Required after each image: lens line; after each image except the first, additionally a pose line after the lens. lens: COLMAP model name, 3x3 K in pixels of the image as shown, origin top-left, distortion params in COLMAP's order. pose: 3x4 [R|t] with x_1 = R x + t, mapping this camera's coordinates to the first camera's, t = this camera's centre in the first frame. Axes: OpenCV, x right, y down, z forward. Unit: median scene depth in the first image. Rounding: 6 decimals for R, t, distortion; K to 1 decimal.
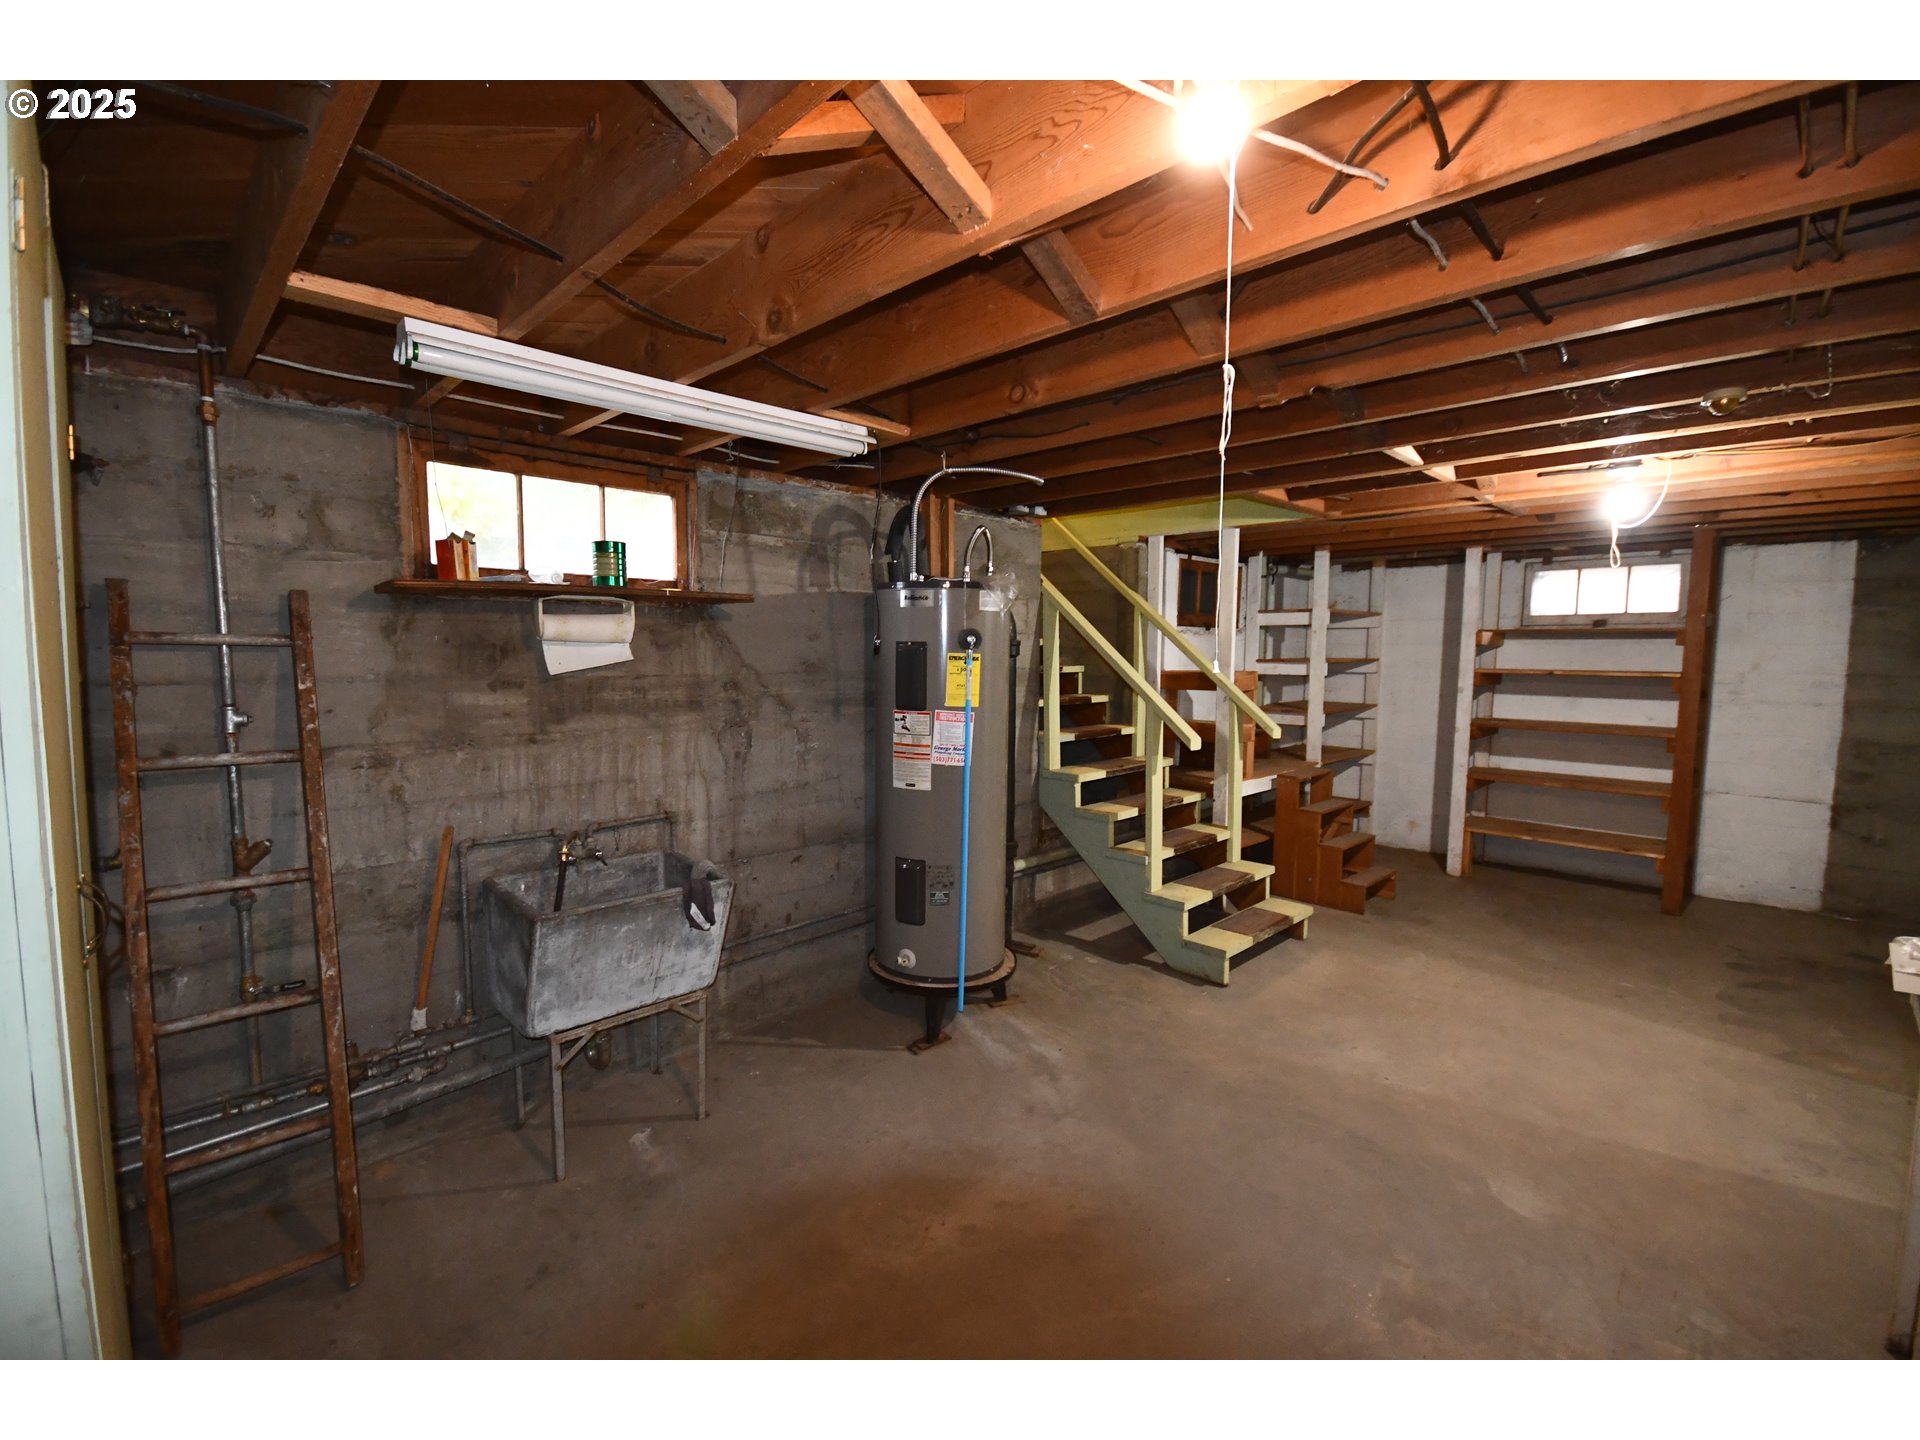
lens RADIAL K [[842.0, 0, 956.1], [0, 842.0, 720.8], [0, 0, 1]] dist [0.002737, -0.007233]
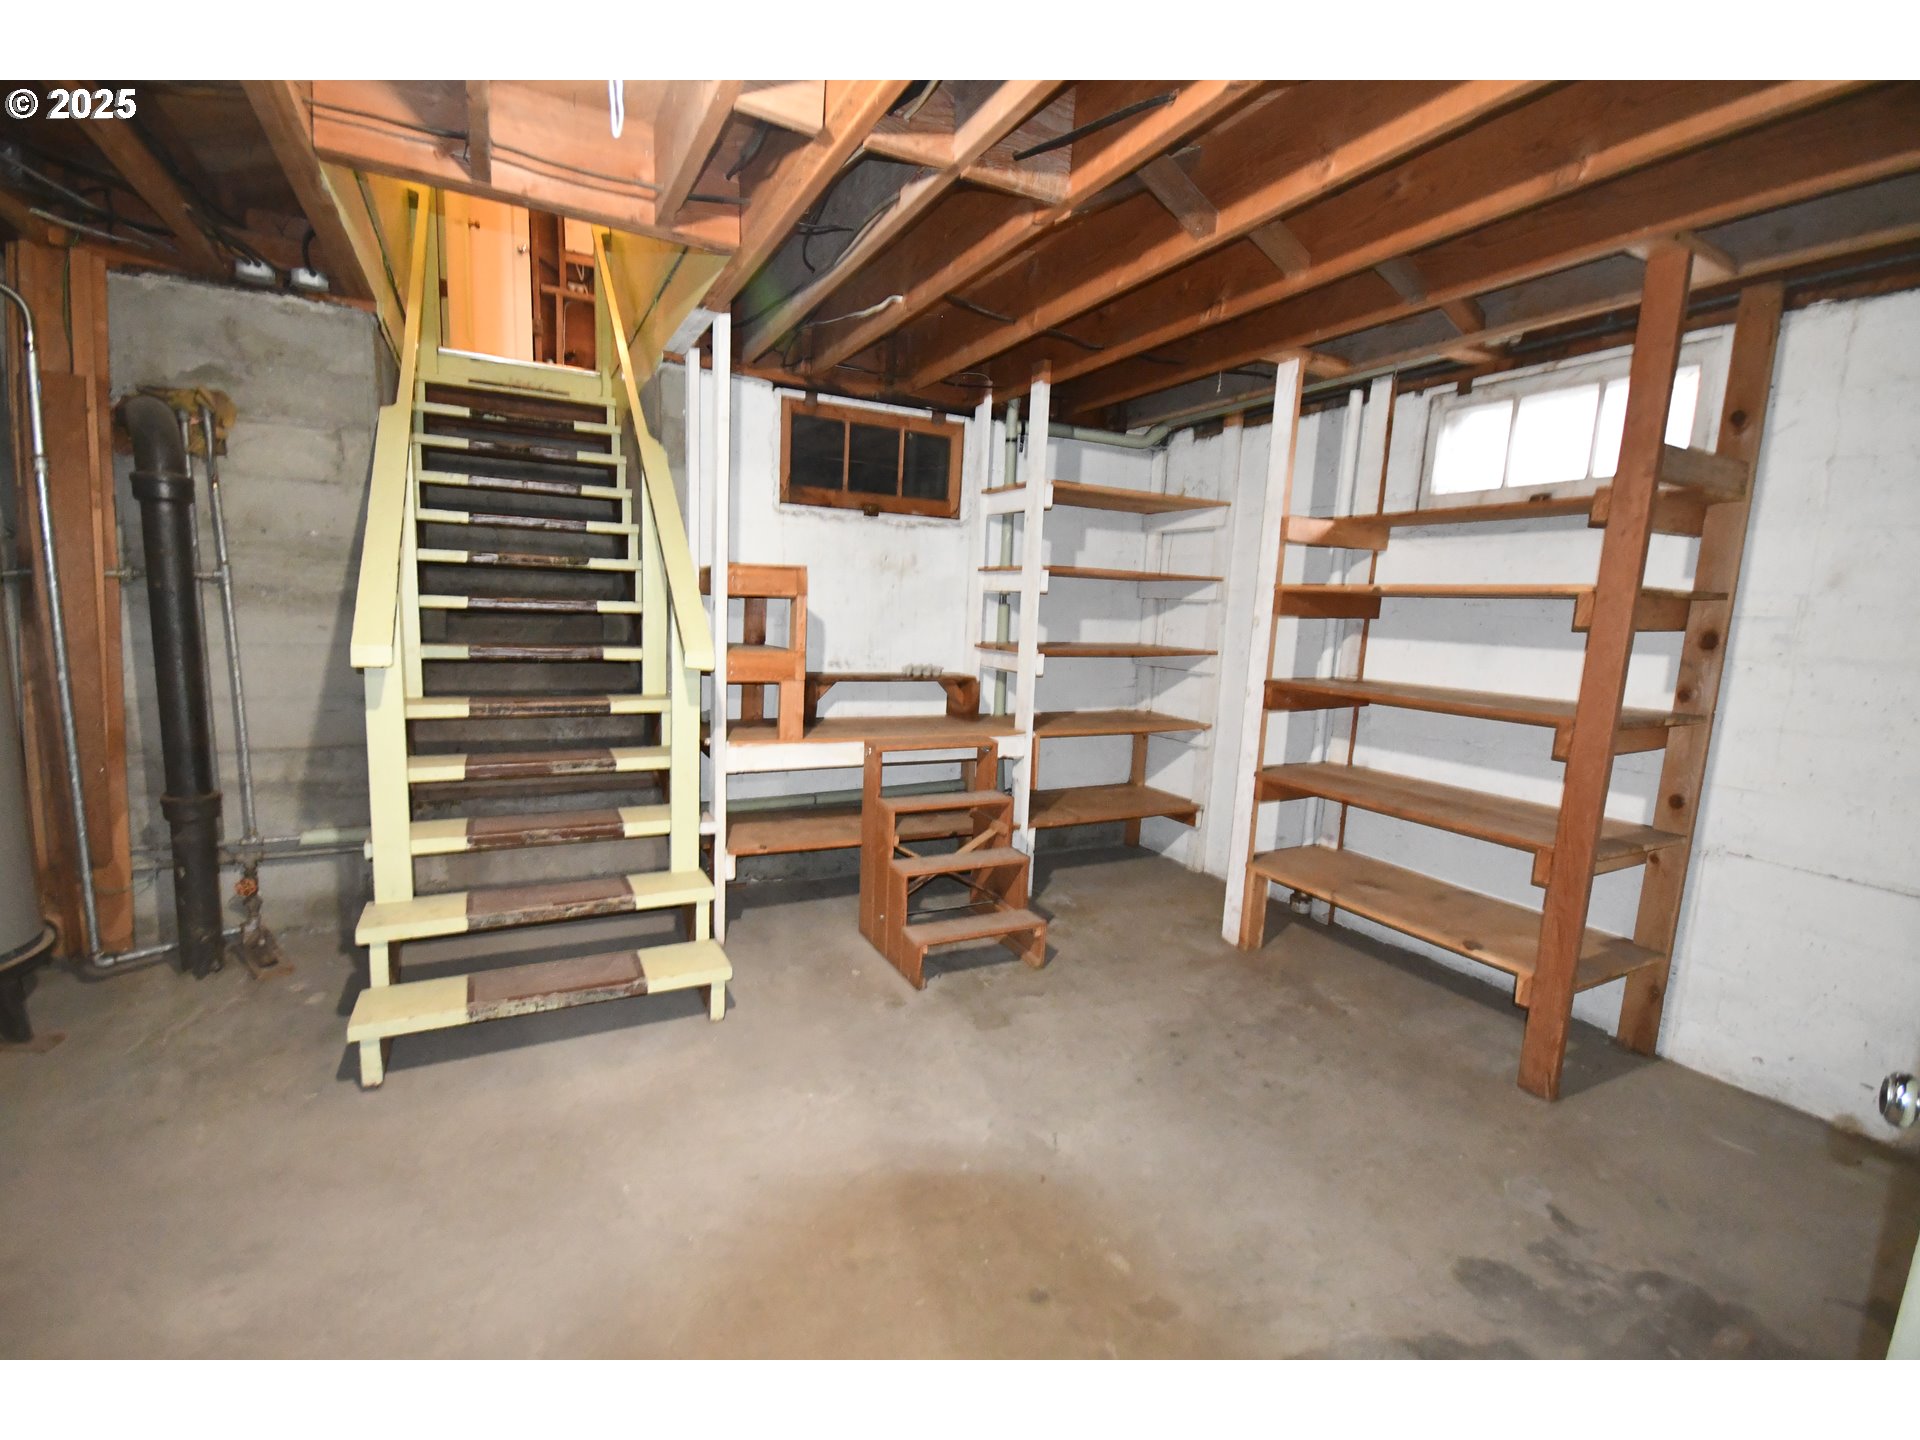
lens RADIAL K [[842.0, 0, 955.4], [0, 842.0, 724.6], [0, 0, 1]] dist [0.002737, -0.007233]
pose [[0.956887, 0.073348, -0.281048, 0.568953], [-0.059637, 0.996589, 0.057046, 0.011735], [0.284273, -0.037826, 0.957997, 0.396858]]
